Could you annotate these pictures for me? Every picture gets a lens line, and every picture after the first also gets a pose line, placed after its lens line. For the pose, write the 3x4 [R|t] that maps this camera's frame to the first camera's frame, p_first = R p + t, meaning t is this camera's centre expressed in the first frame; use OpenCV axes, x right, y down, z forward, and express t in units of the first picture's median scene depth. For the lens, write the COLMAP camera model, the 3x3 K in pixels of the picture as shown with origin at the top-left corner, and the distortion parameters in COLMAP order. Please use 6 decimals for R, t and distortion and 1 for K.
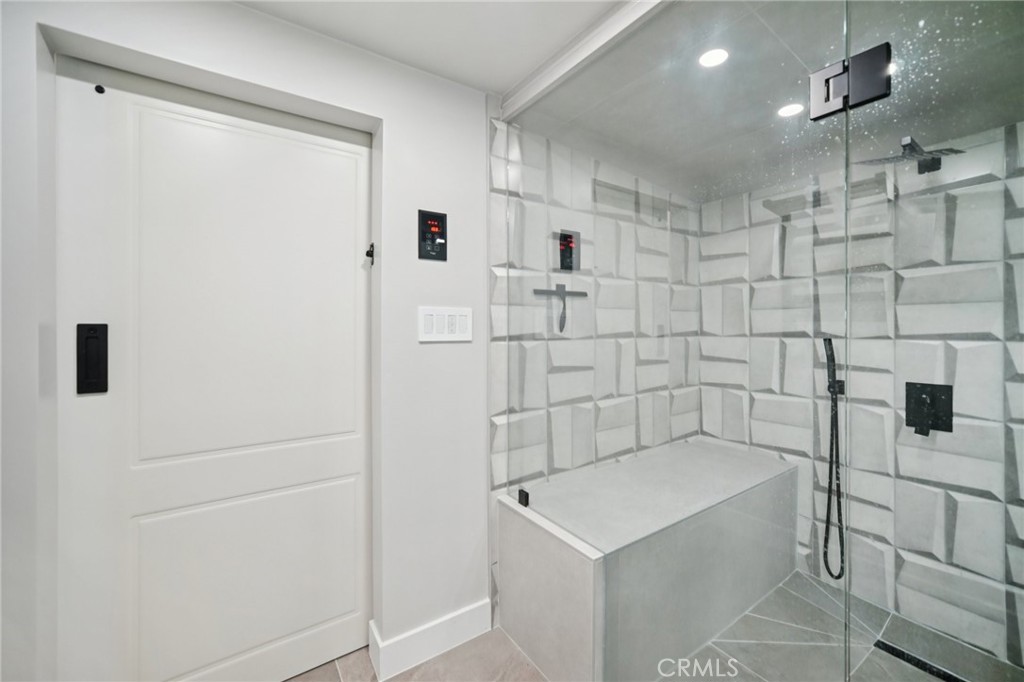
lens RADIAL K [[399.3, 0, 515.9], [0, 399.3, 331.1], [0, 0, 1]] dist [0.001651, 0.001694]
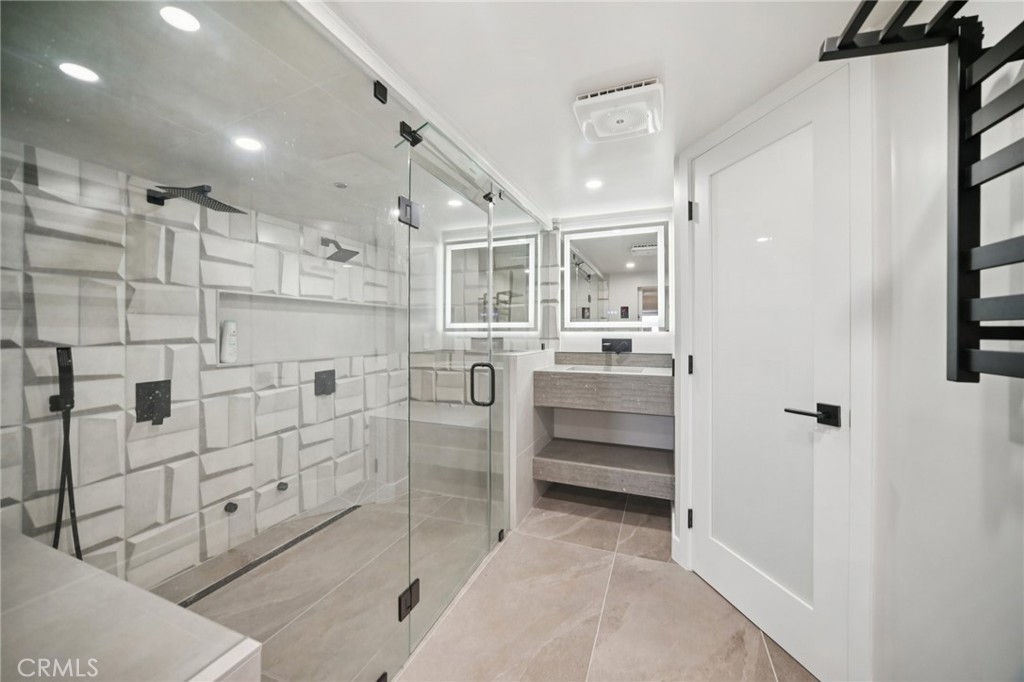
lens RADIAL K [[399.3, 0, 513.1], [0, 399.3, 333.9], [0, 0, 1]] dist [0.001651, 0.001694]
pose [[-0.561402, -0.000991, 0.827543, -0.523374], [0.010781, 0.999906, 0.008511, -0.007611], [-0.827473, 0.013700, -0.561338, 0.743611]]
